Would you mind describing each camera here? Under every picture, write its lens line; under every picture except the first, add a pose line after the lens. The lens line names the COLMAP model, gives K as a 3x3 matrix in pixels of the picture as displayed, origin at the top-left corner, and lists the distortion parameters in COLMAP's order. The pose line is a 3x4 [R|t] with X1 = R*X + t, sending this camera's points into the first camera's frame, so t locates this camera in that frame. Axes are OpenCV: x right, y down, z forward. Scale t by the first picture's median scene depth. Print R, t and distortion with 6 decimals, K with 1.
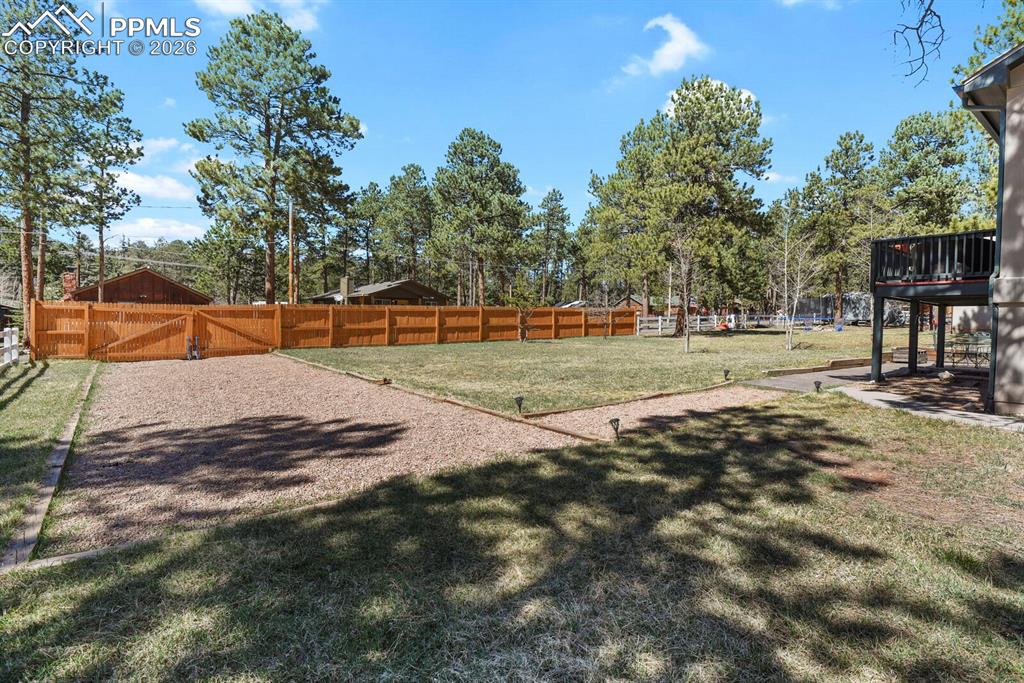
lens RADIAL K [[496.3, 0, 504.5], [0, 496.3, 341.3], [0, 0, 1]] dist [-0.020078, -0.001330]
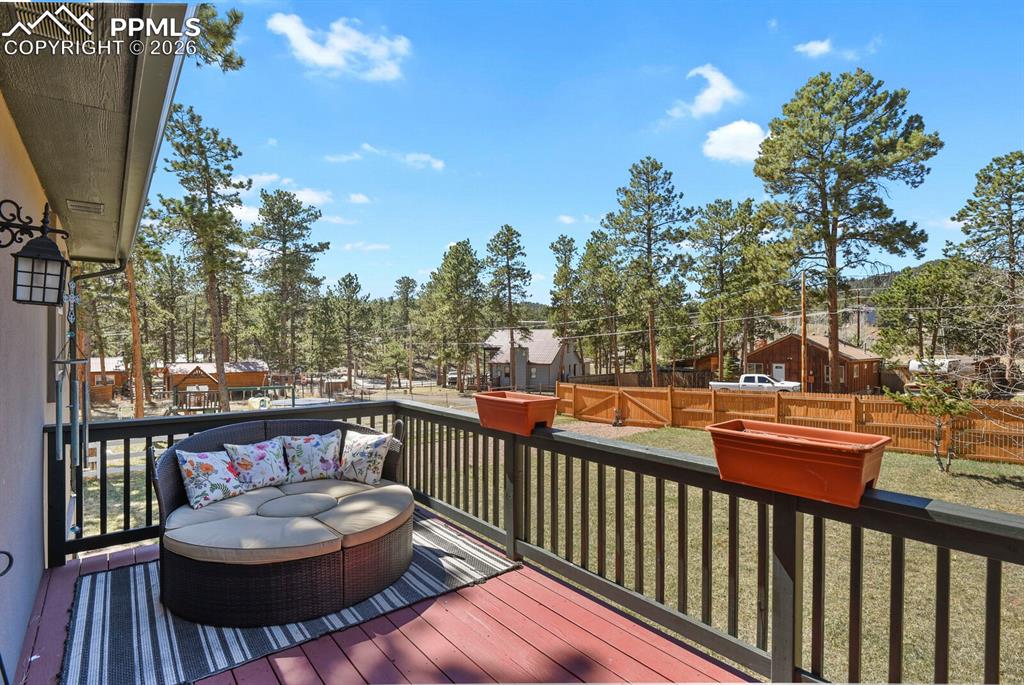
lens RADIAL K [[496.3, 0, 512.5], [0, 496.3, 344.2], [0, 0, 1]] dist [-0.020078, -0.001330]
pose [[0.012006, -0.013025, -0.999843, 0.639025], [-0.020628, 0.999699, -0.013270, -0.141015], [0.999715, 0.020784, 0.011734, 0.562929]]
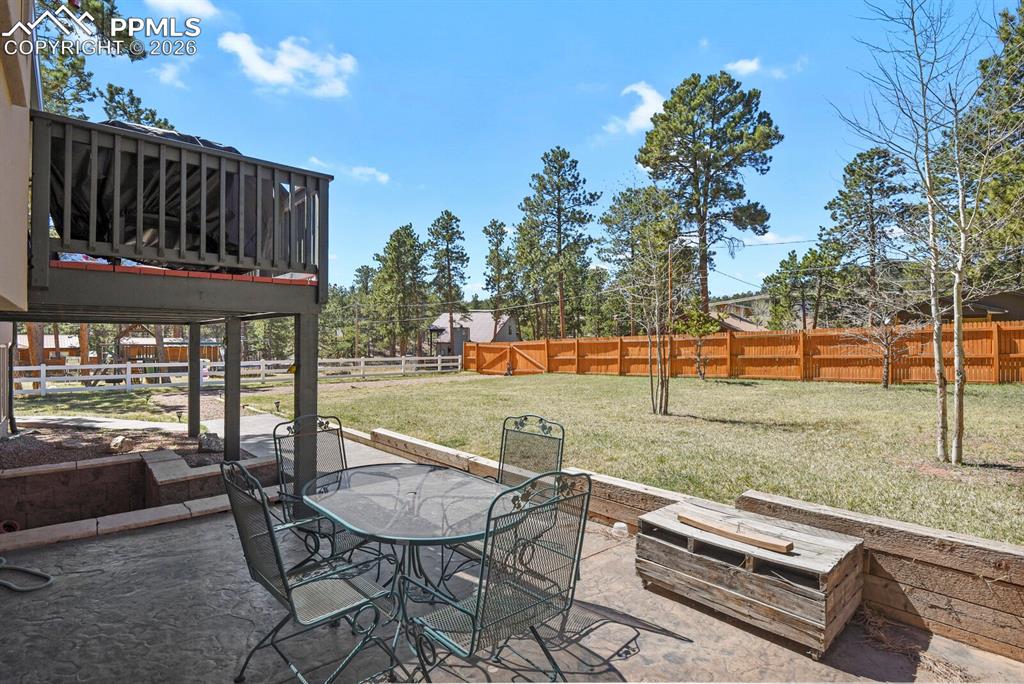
lens RADIAL K [[496.3, 0, 506.0], [0, 496.3, 347.6], [0, 0, 1]] dist [-0.020078, -0.001330]
pose [[0.054331, 0.000225, -0.998523, 0.825308], [-0.028026, 0.999606, -0.001300, -0.044606], [0.998130, 0.028055, 0.054316, 0.744753]]
